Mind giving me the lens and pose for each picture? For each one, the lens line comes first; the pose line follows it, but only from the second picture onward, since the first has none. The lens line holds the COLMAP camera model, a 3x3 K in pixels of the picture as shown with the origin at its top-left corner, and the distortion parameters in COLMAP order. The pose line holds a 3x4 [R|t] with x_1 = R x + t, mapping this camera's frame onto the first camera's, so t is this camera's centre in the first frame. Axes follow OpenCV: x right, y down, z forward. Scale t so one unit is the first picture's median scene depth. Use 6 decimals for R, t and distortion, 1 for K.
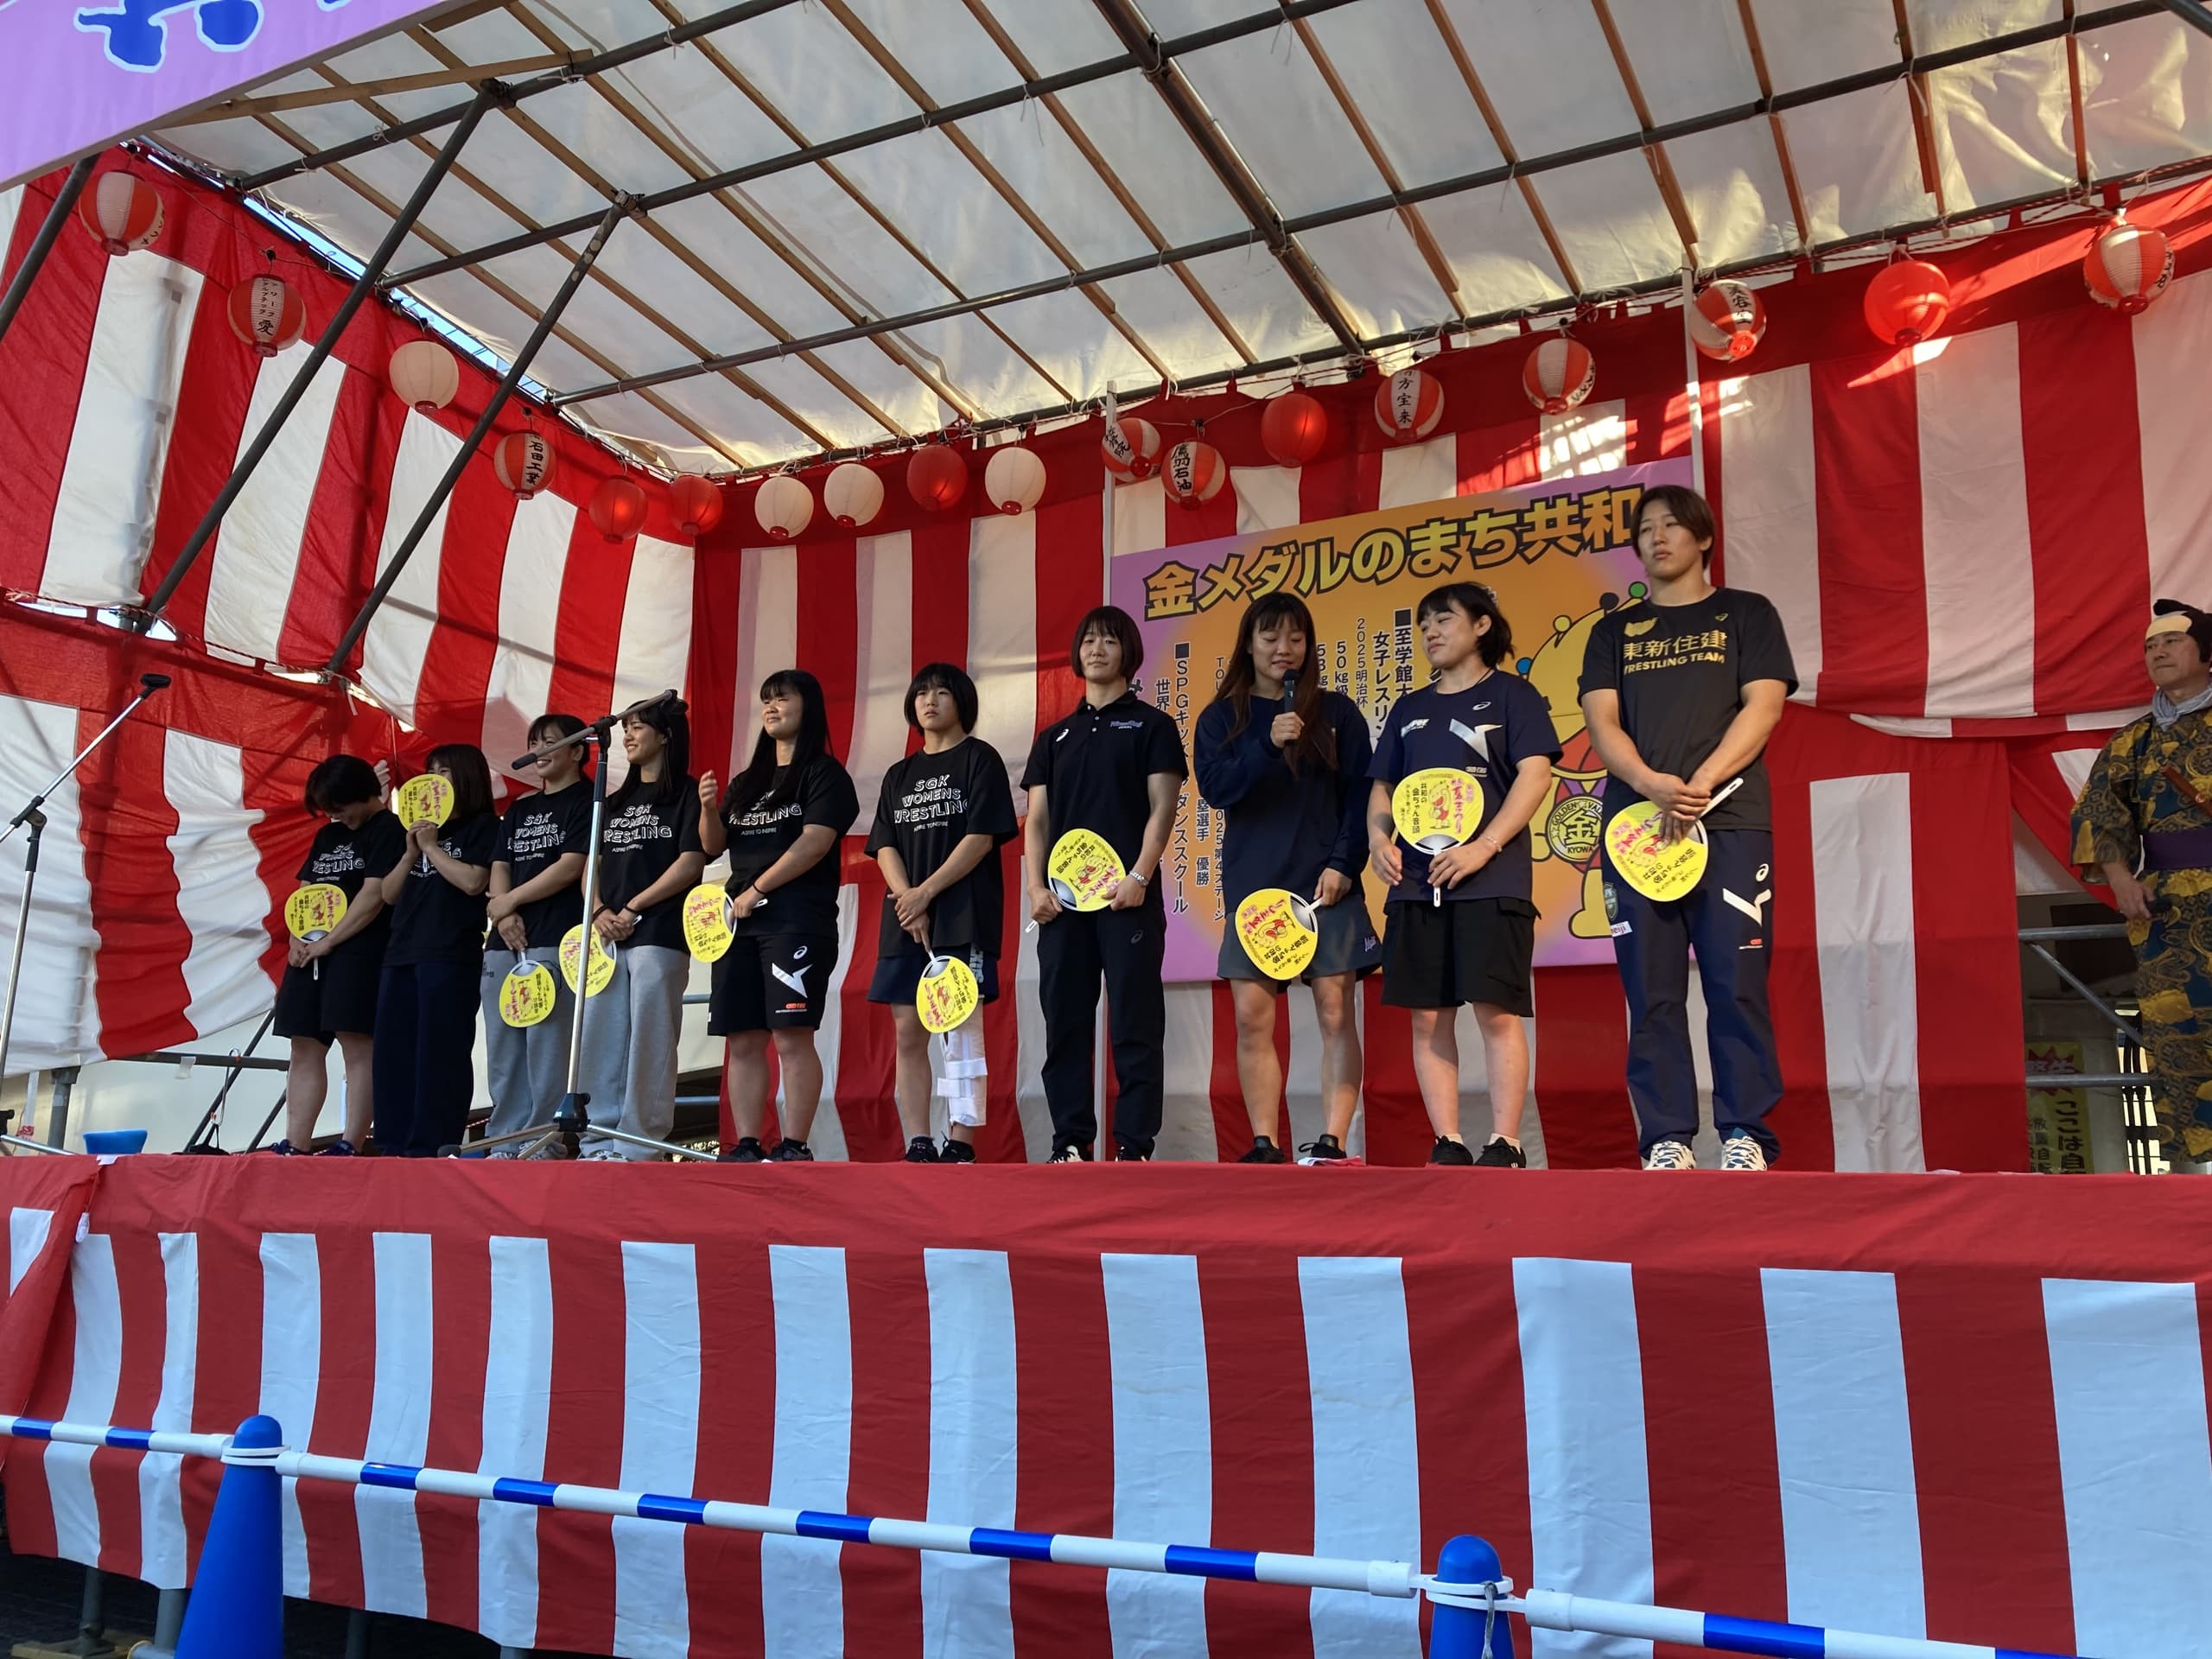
lens RADIAL K [[1797.0, 0, 1129.8], [0, 1797.0, 822.8], [0, 0, 1]] dist [0.002796, 0.004997]
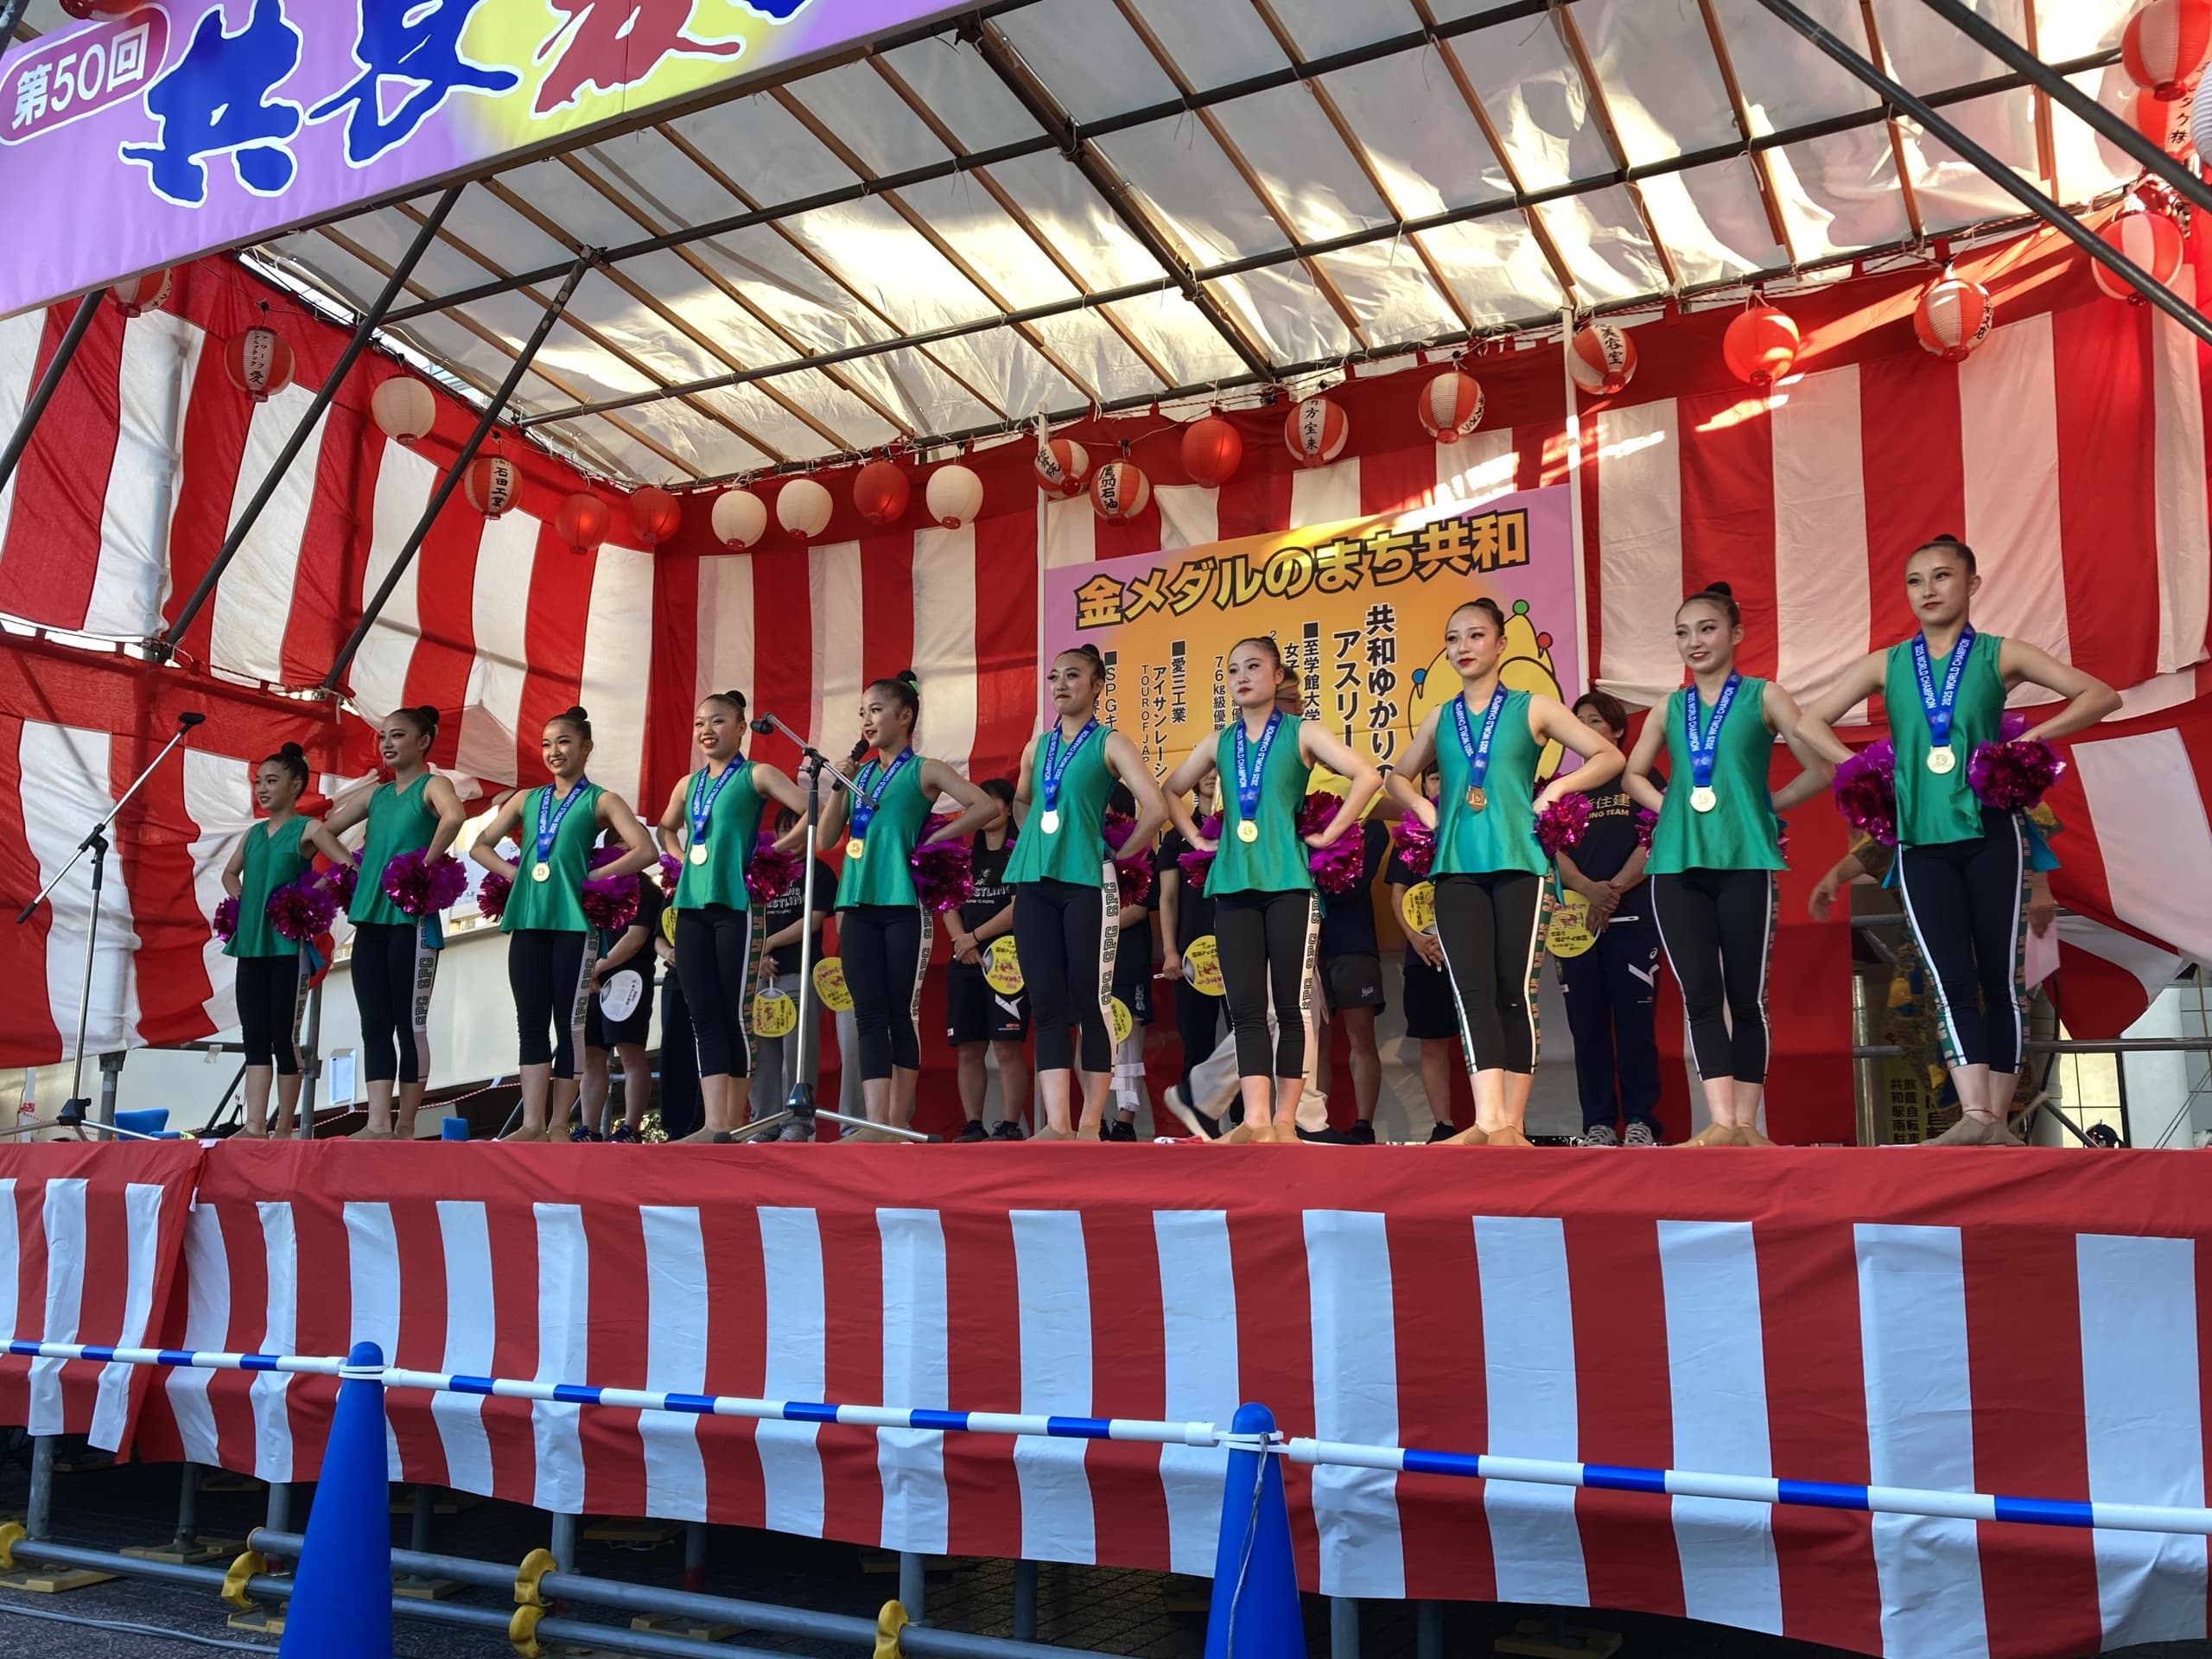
lens RADIAL K [[1884.3, 0, 1092.8], [0, 1884.3, 838.3], [0, 0, 1]] dist [0.006145, -0.001907]
pose [[0.999941, -0.010856, -0.000816, 0.021569], [0.010880, 0.999164, 0.039414, -0.038332], [0.000387, -0.039420, 0.999223, -0.163601]]
